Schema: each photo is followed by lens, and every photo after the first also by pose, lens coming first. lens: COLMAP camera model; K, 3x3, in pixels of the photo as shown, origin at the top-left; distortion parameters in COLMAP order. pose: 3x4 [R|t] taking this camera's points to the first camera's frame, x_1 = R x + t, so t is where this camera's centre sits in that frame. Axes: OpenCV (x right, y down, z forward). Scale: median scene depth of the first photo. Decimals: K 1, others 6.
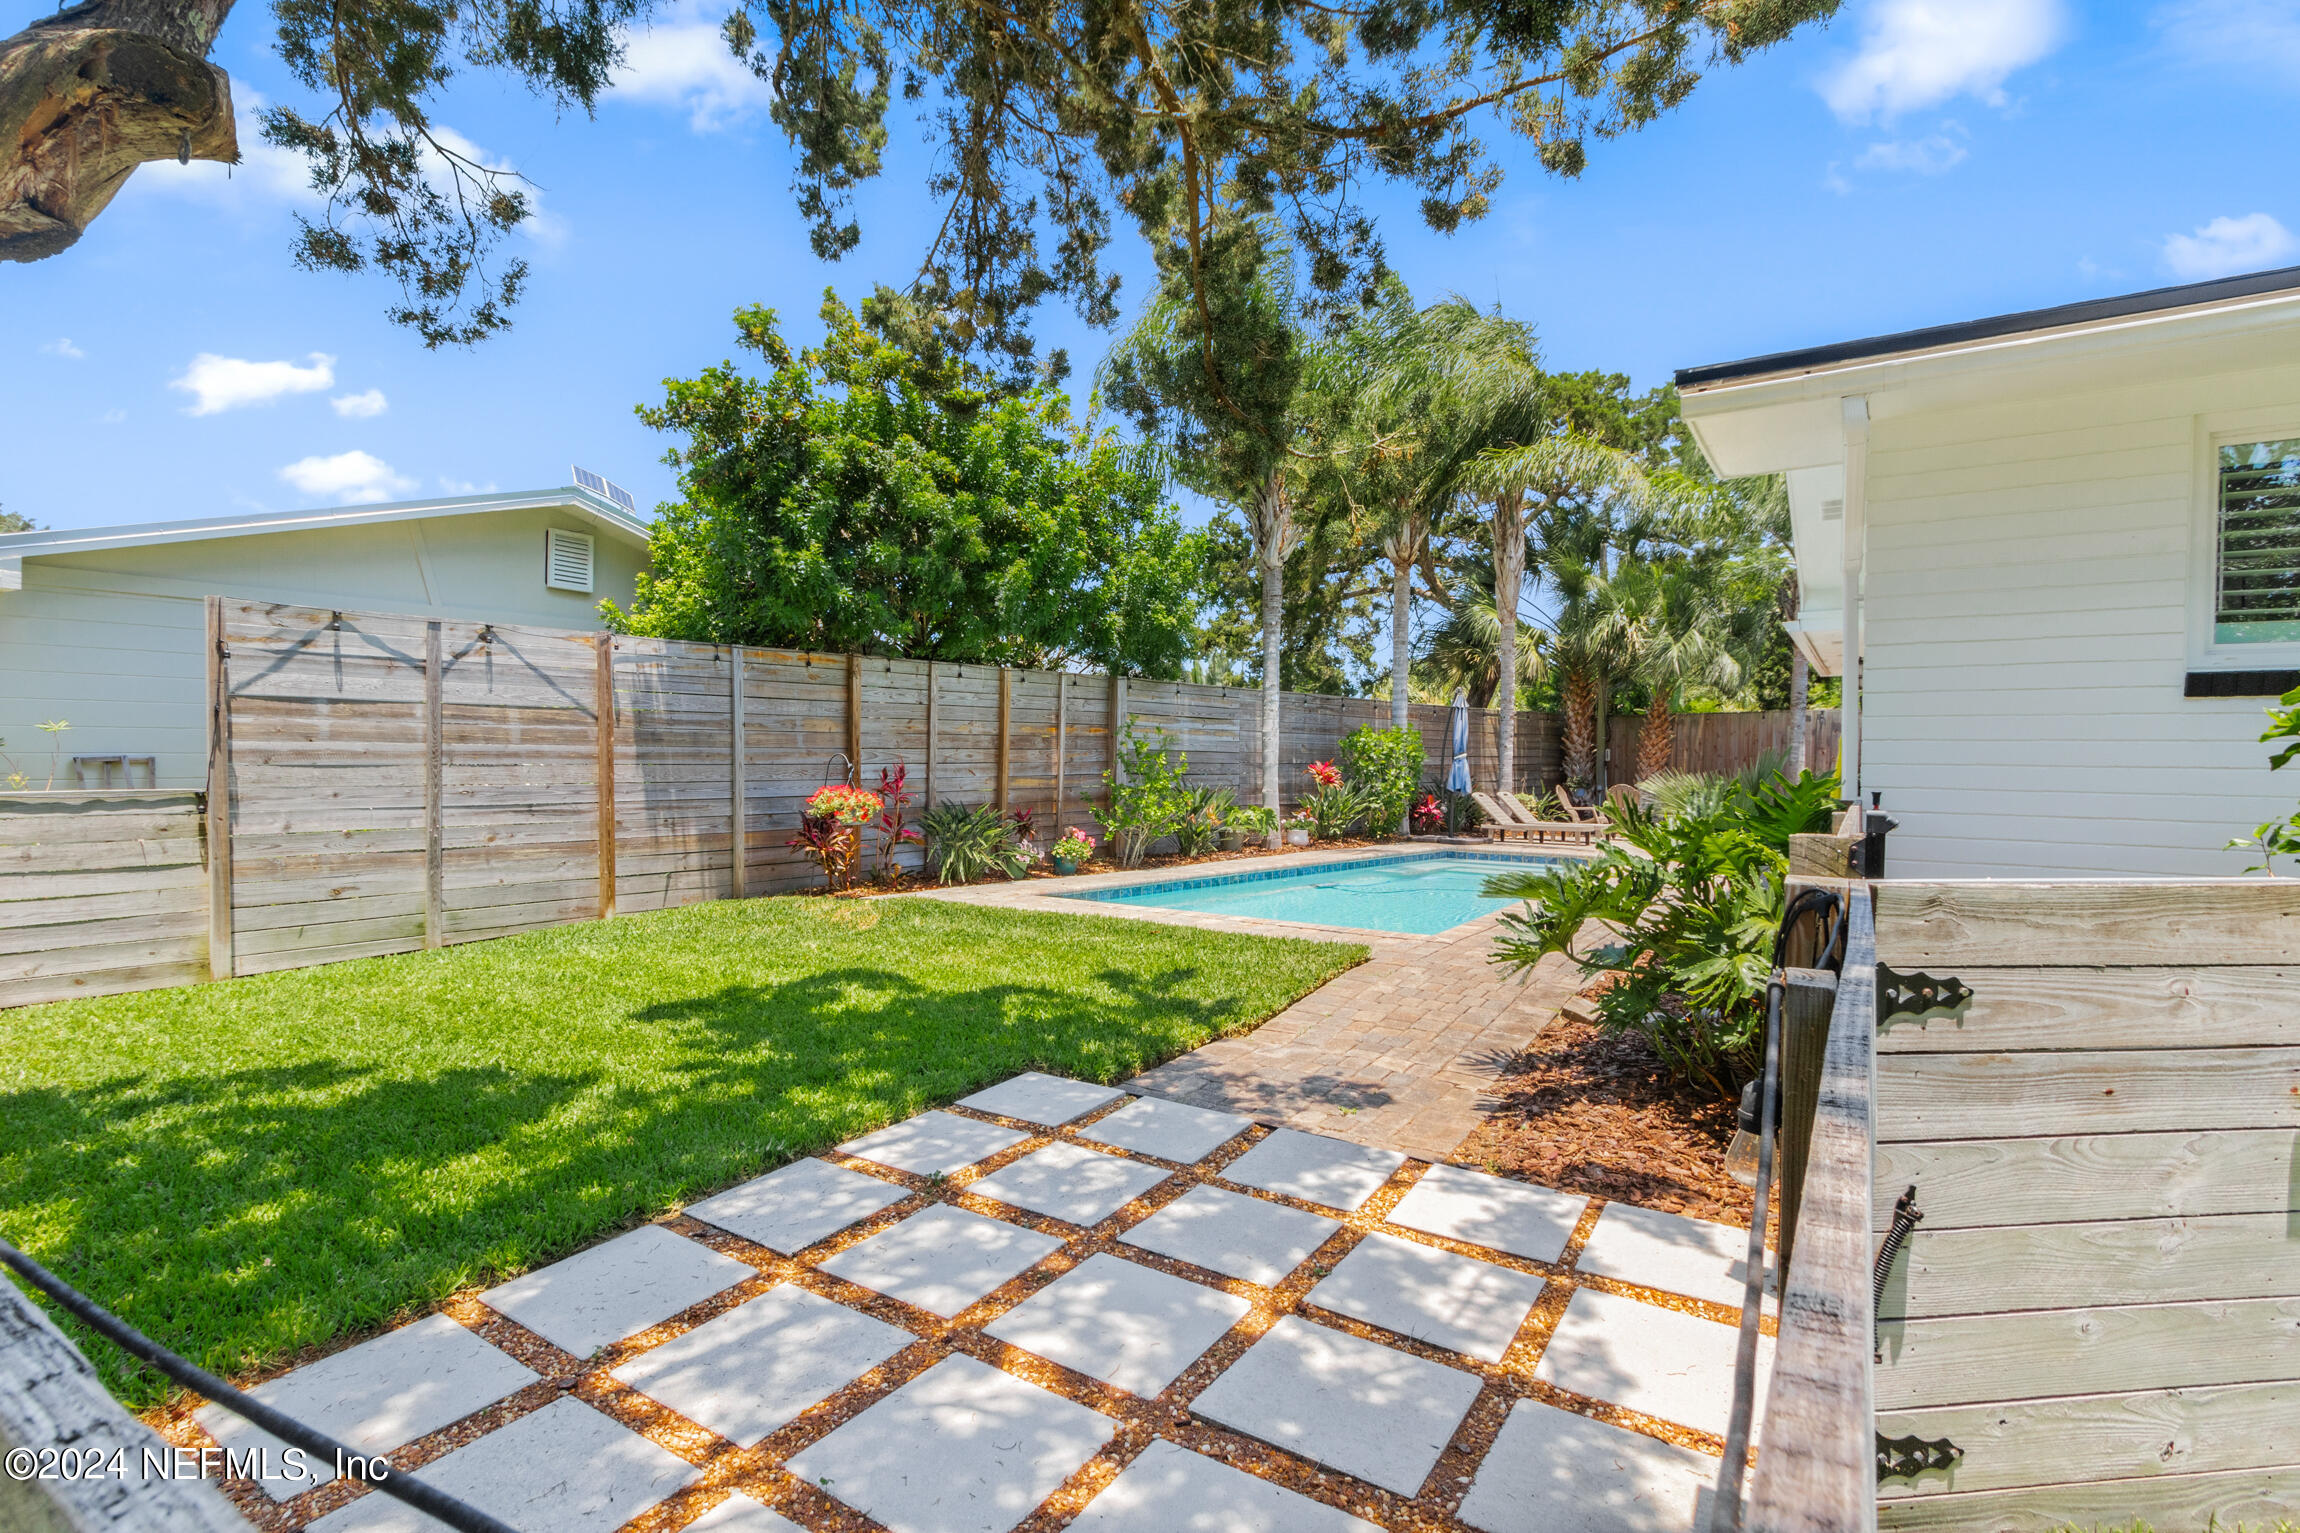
lens RADIAL K [[1071.9, 0, 1145.4], [0, 1071.9, 766.7], [0, 0, 1]] dist [0.009720, -0.000460]
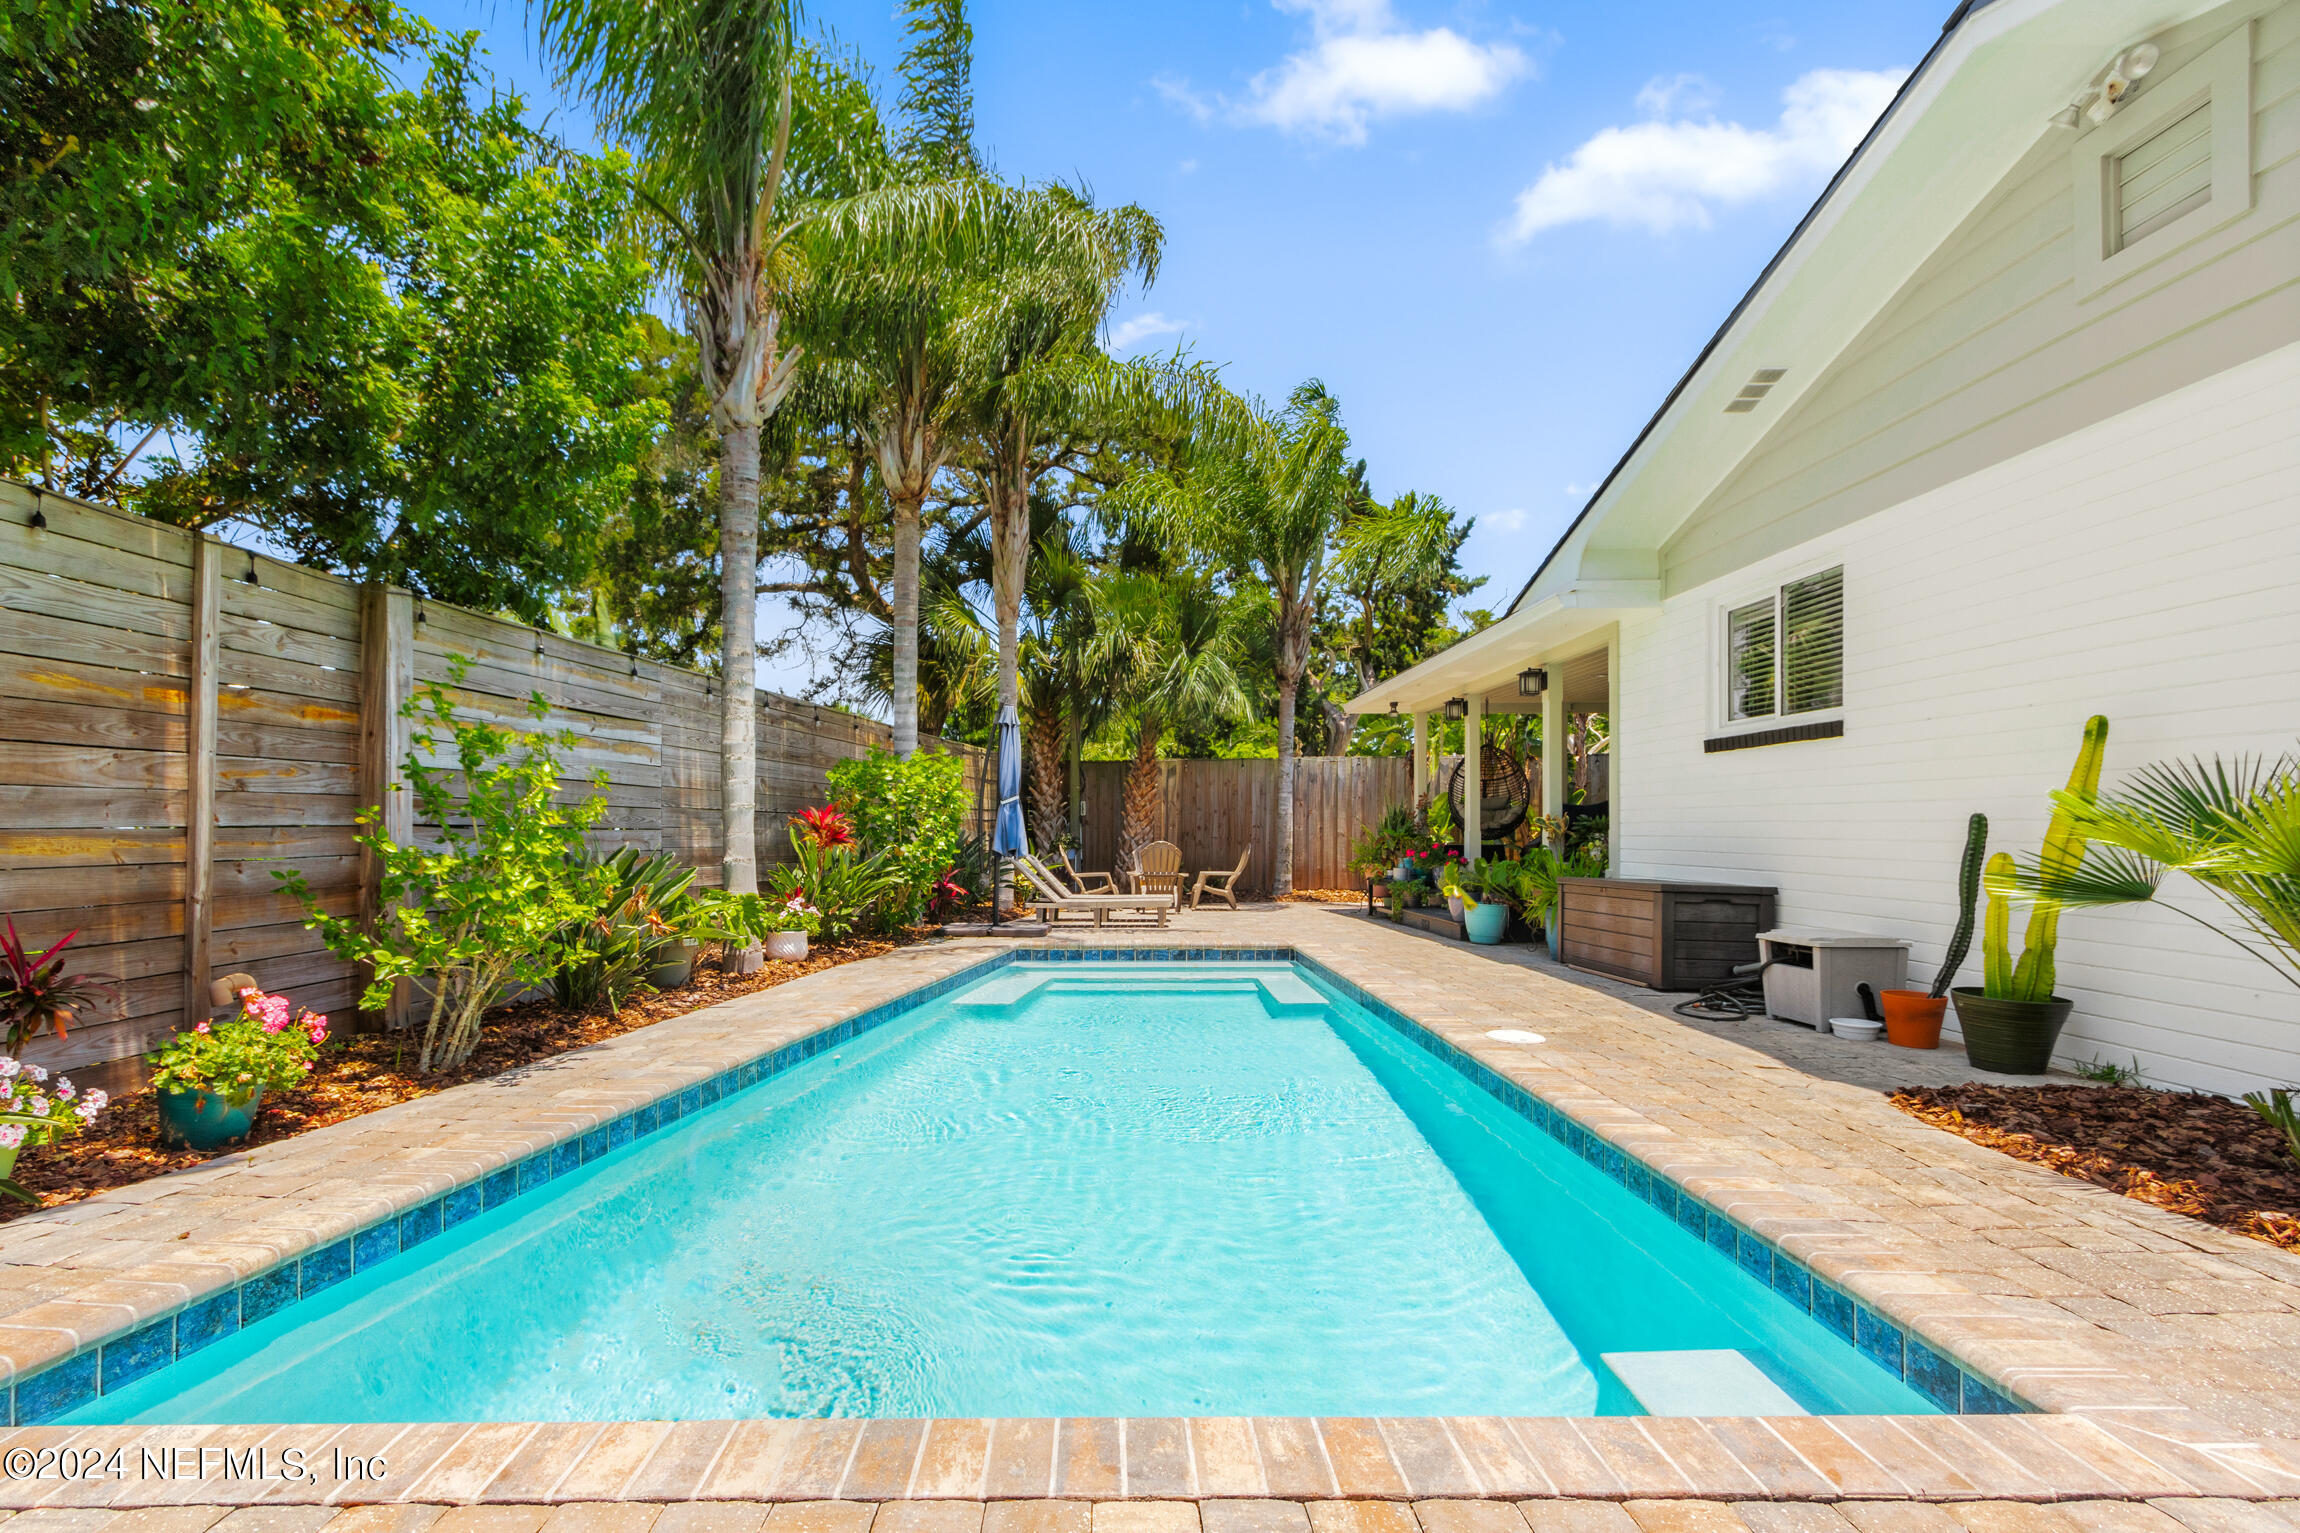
lens RADIAL K [[1071.9, 0, 1093.1], [0, 1071.9, 816.1], [0, 0, 1]] dist [0.009720, -0.000460]
pose [[0.830840, -0.005692, 0.556482, -0.035087], [0.018570, 0.999674, -0.017499, 0.017023], [-0.556201, 0.024873, 0.830675, 0.580632]]
